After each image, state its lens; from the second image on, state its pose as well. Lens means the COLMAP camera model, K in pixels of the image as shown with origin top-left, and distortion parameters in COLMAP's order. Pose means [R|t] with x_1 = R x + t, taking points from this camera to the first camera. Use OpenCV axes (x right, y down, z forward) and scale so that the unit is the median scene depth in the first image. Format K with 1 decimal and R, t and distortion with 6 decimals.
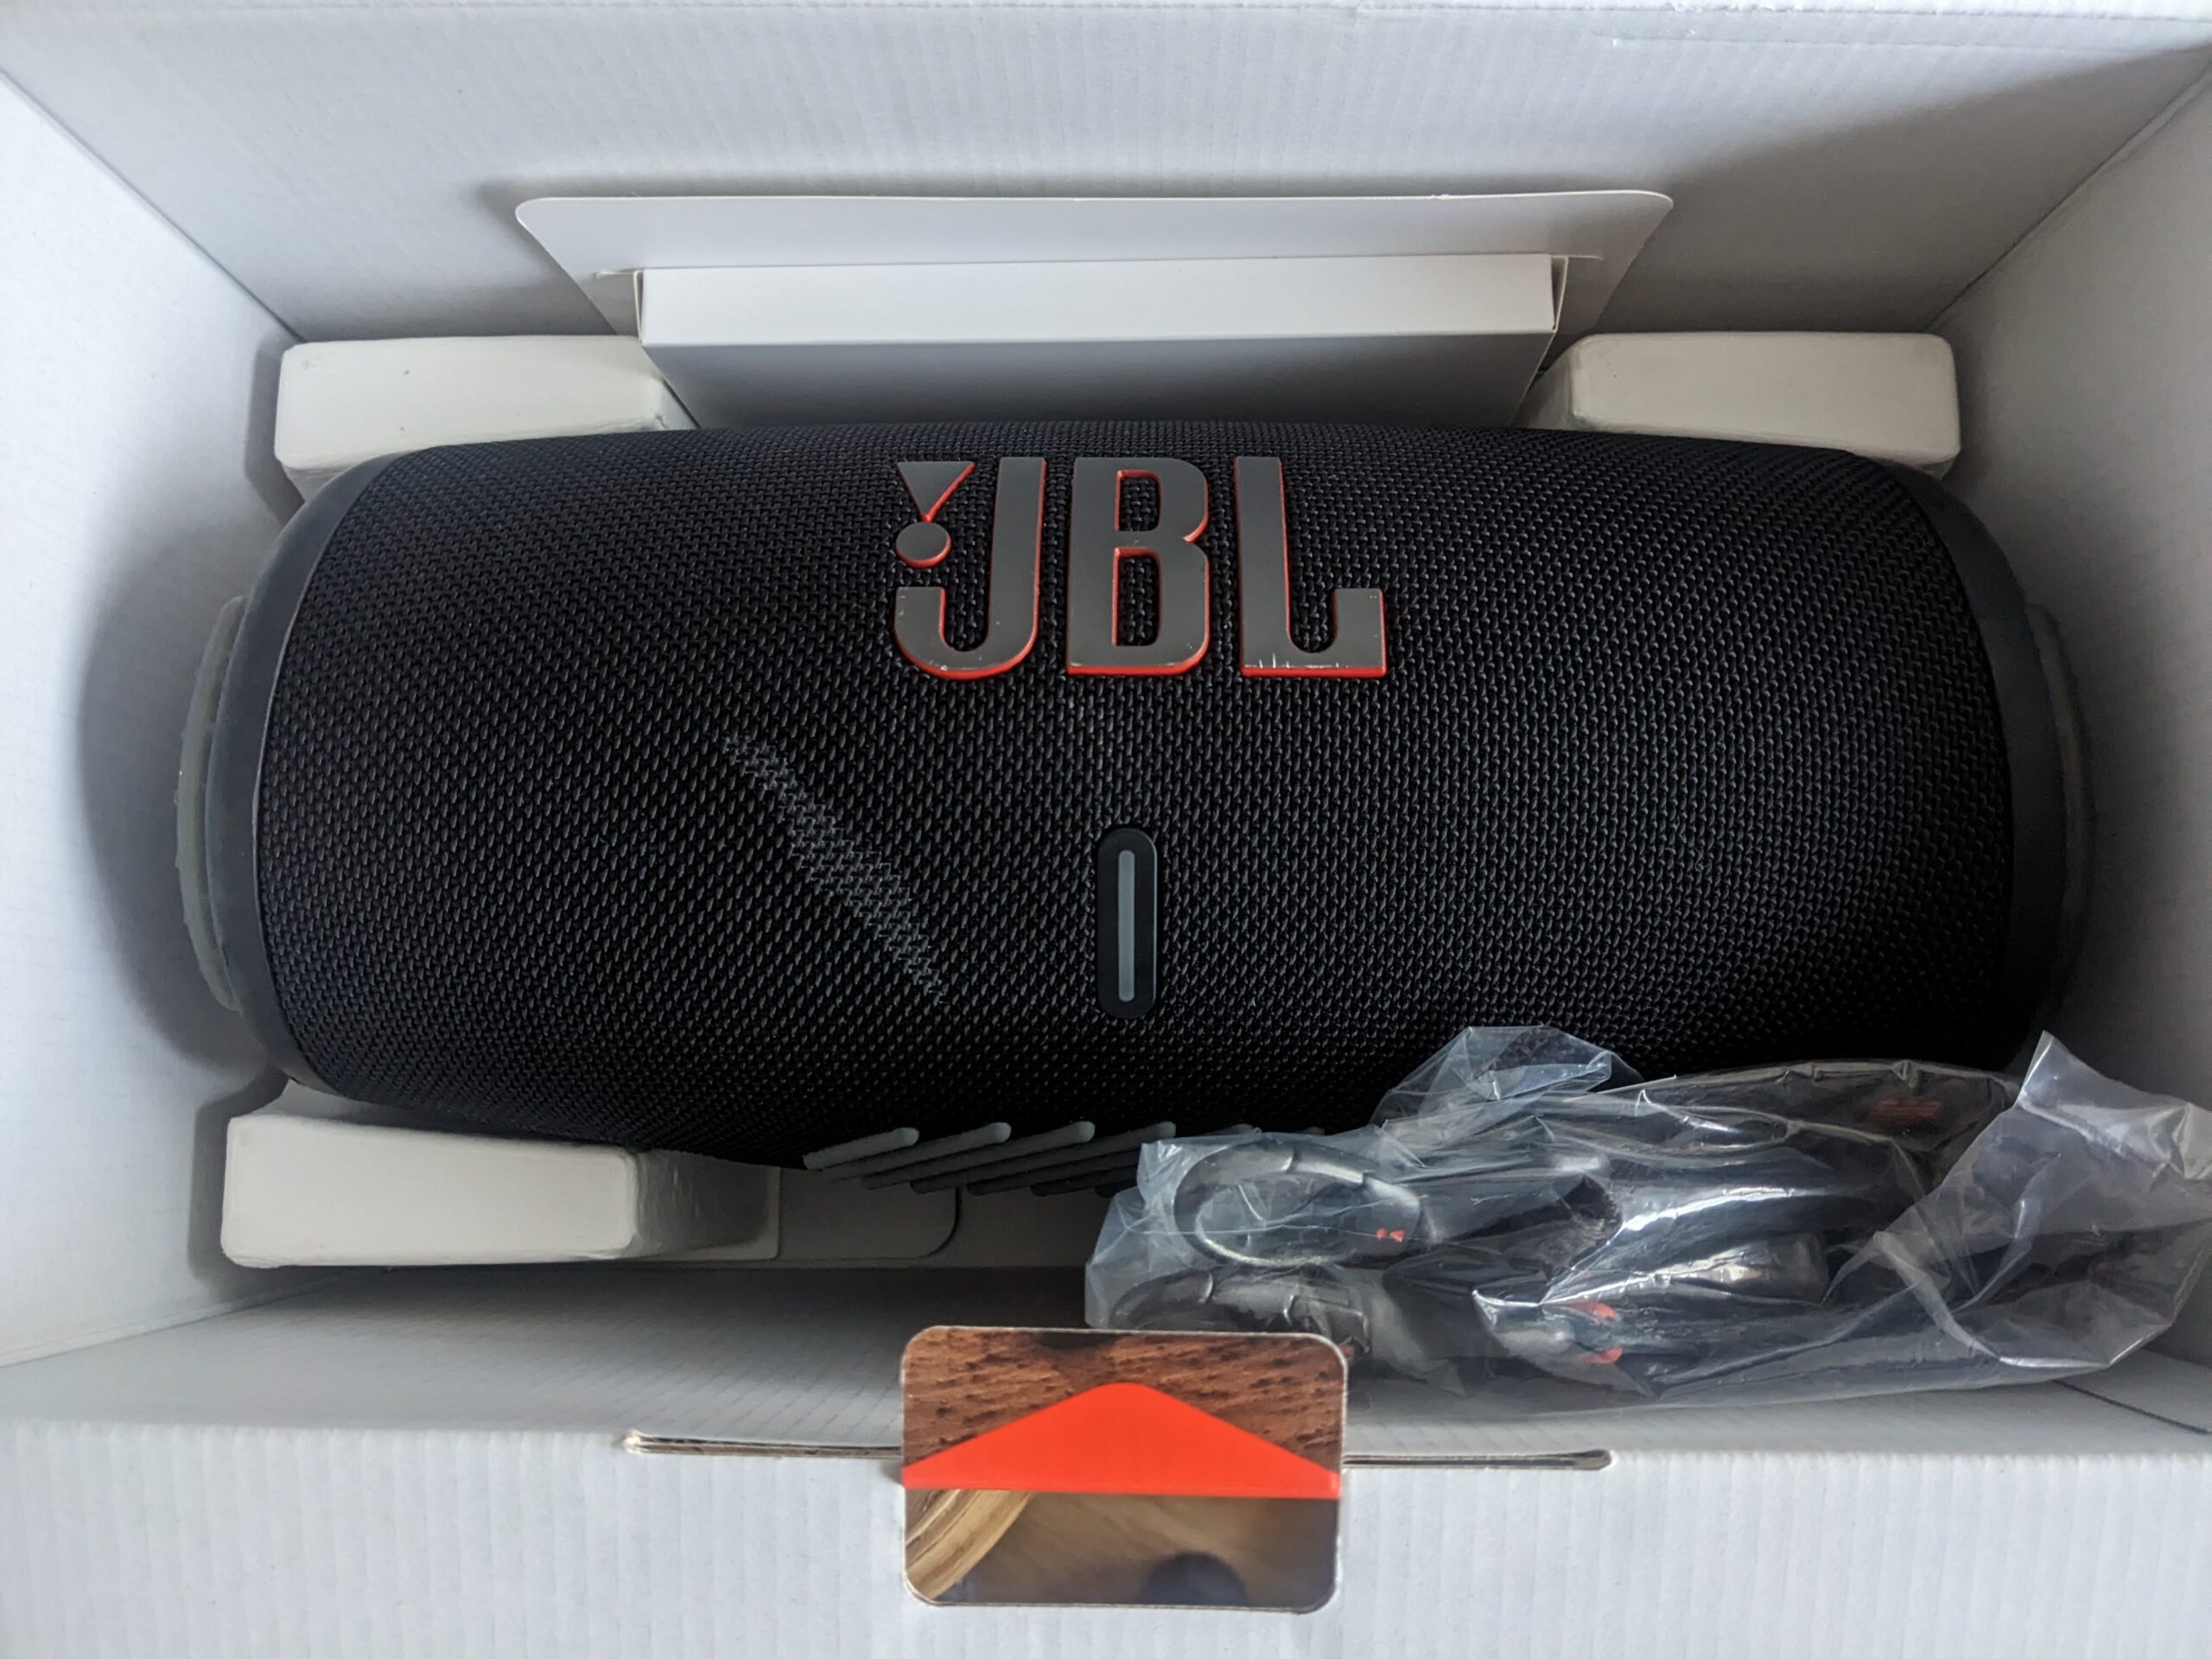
lens RADIAL K [[1977.8, 0, 1119.1], [0, 1977.8, 839.3], [0, 0, 1]] dist [-0.023335, -0.044710]
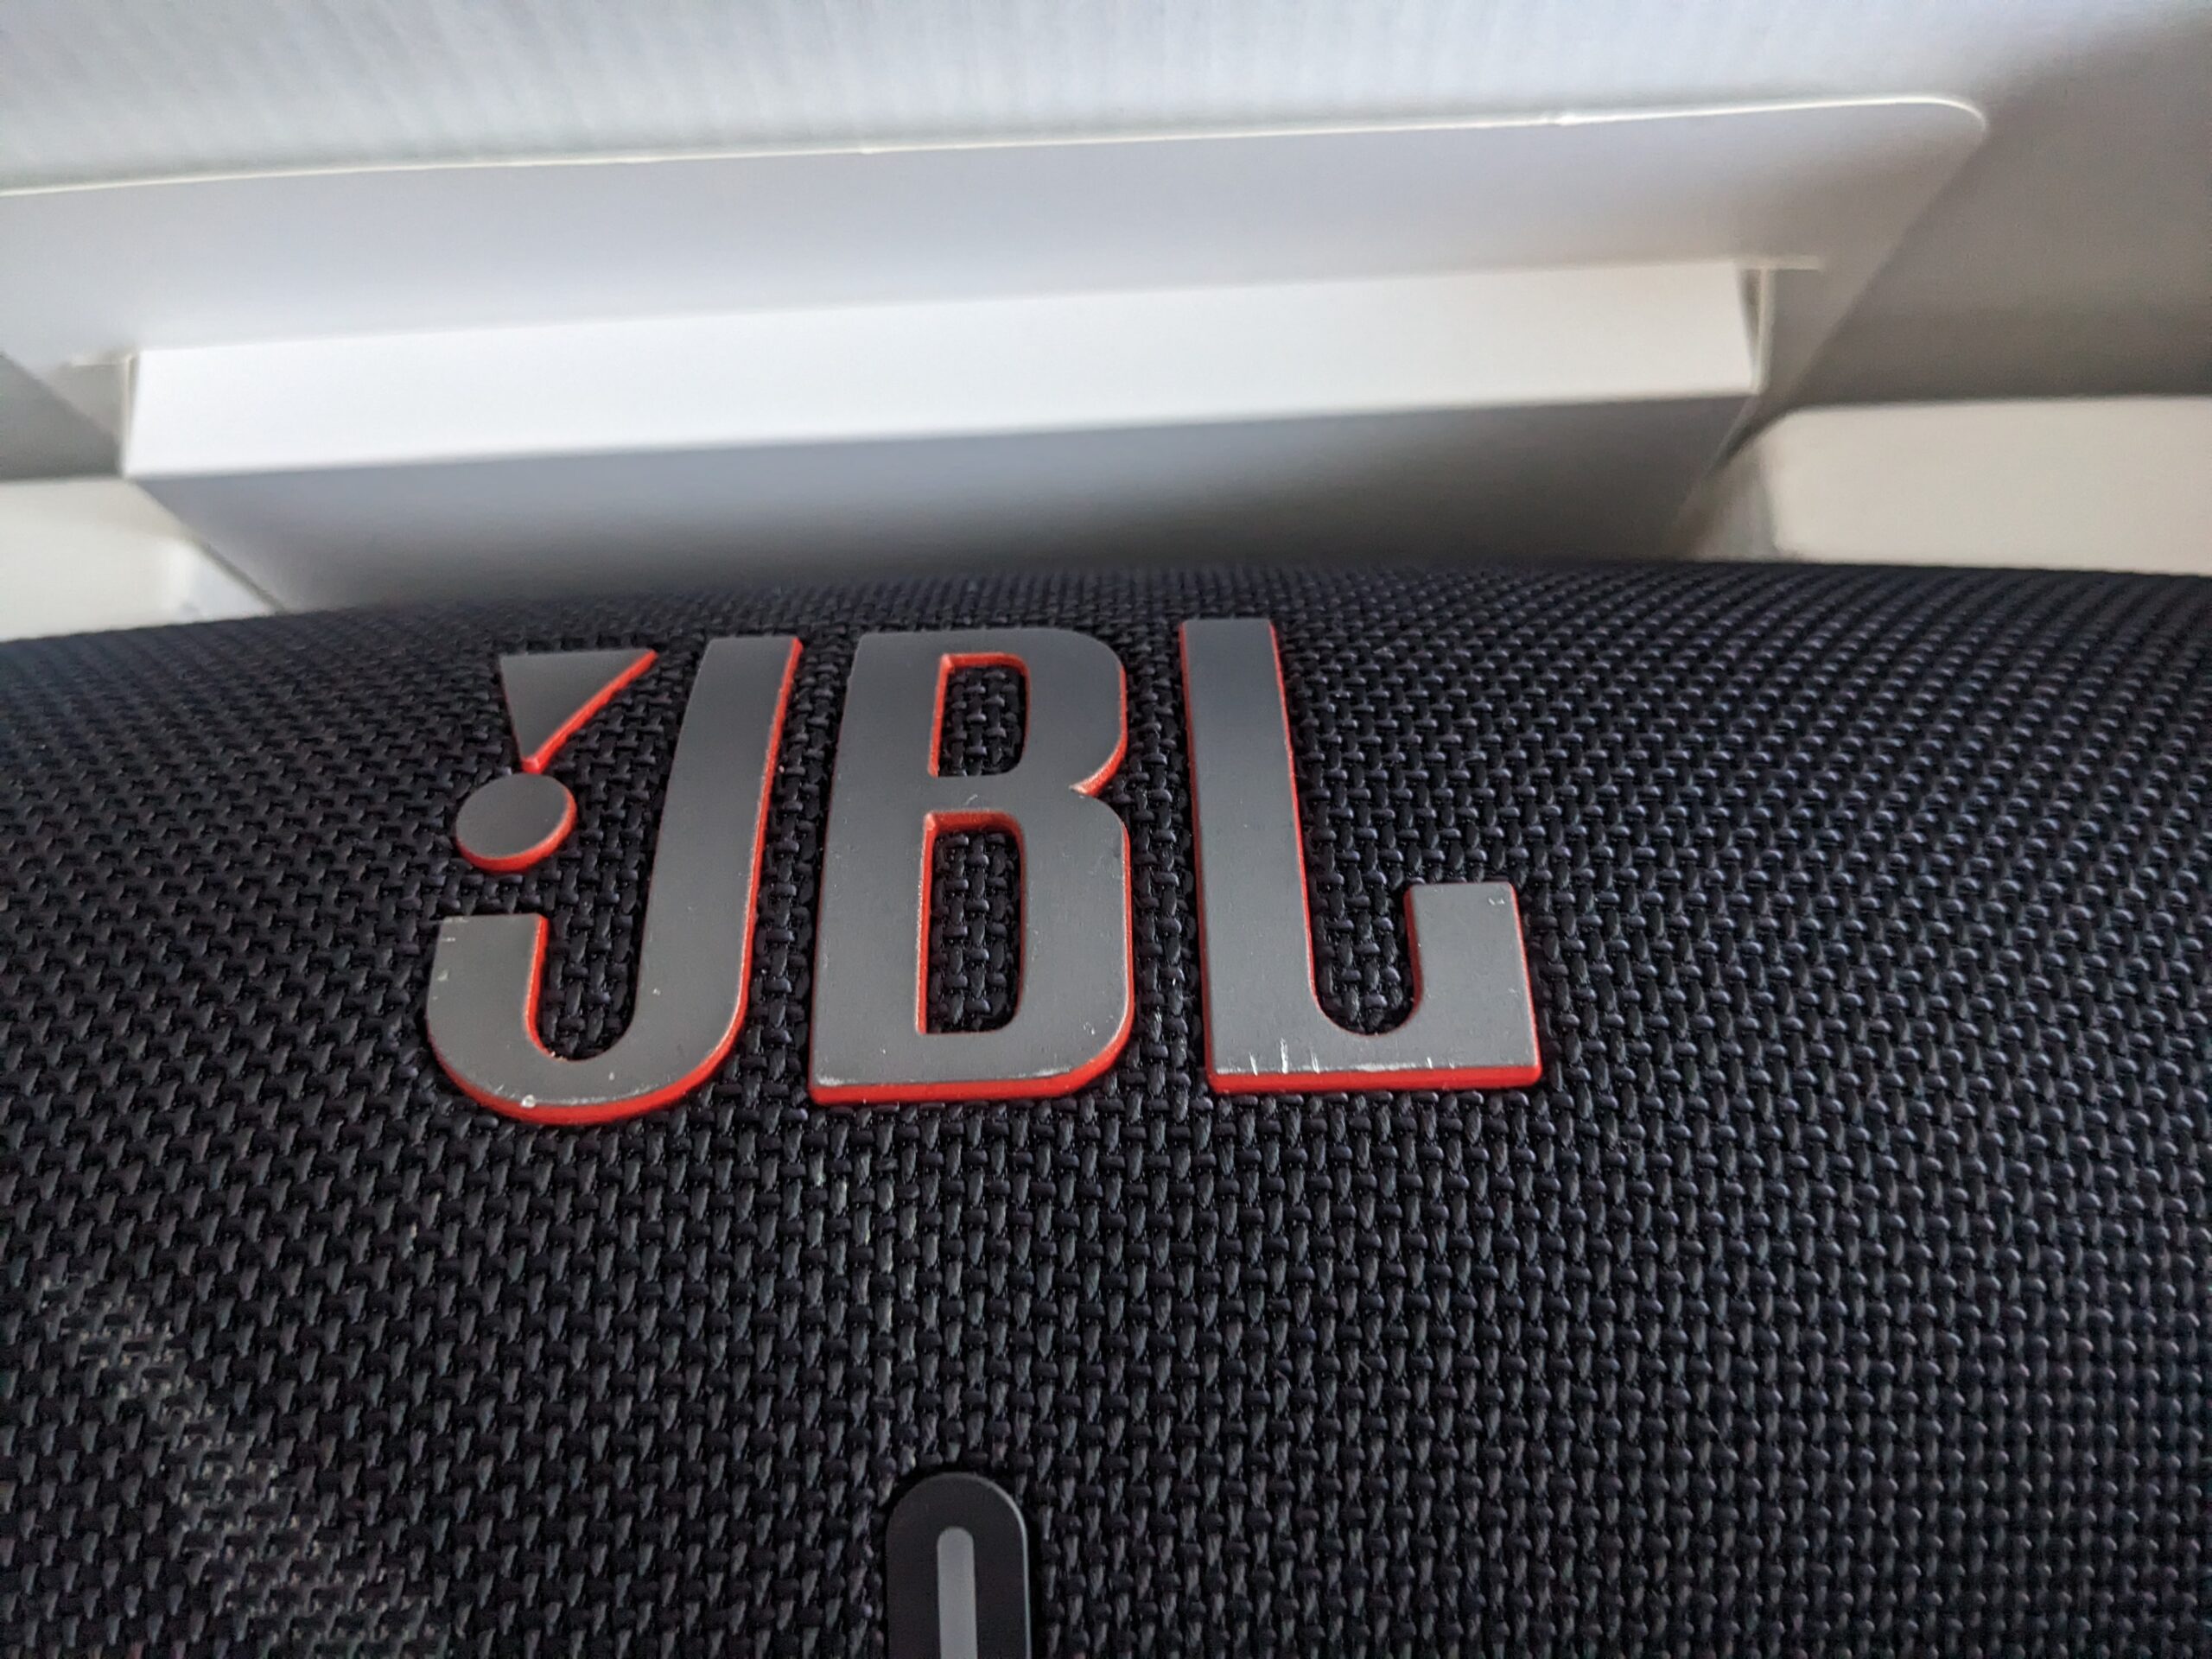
lens RADIAL K [[1977.8, 0, 1109.3], [0, 1977.8, 837.7], [0, 0, 1]] dist [-0.023335, -0.044710]
pose [[0.999338, -0.036374, 0.000822, 0.041111], [0.036180, 0.991109, -0.128038, -0.082816], [0.003842, 0.127983, 0.991769, 0.555144]]
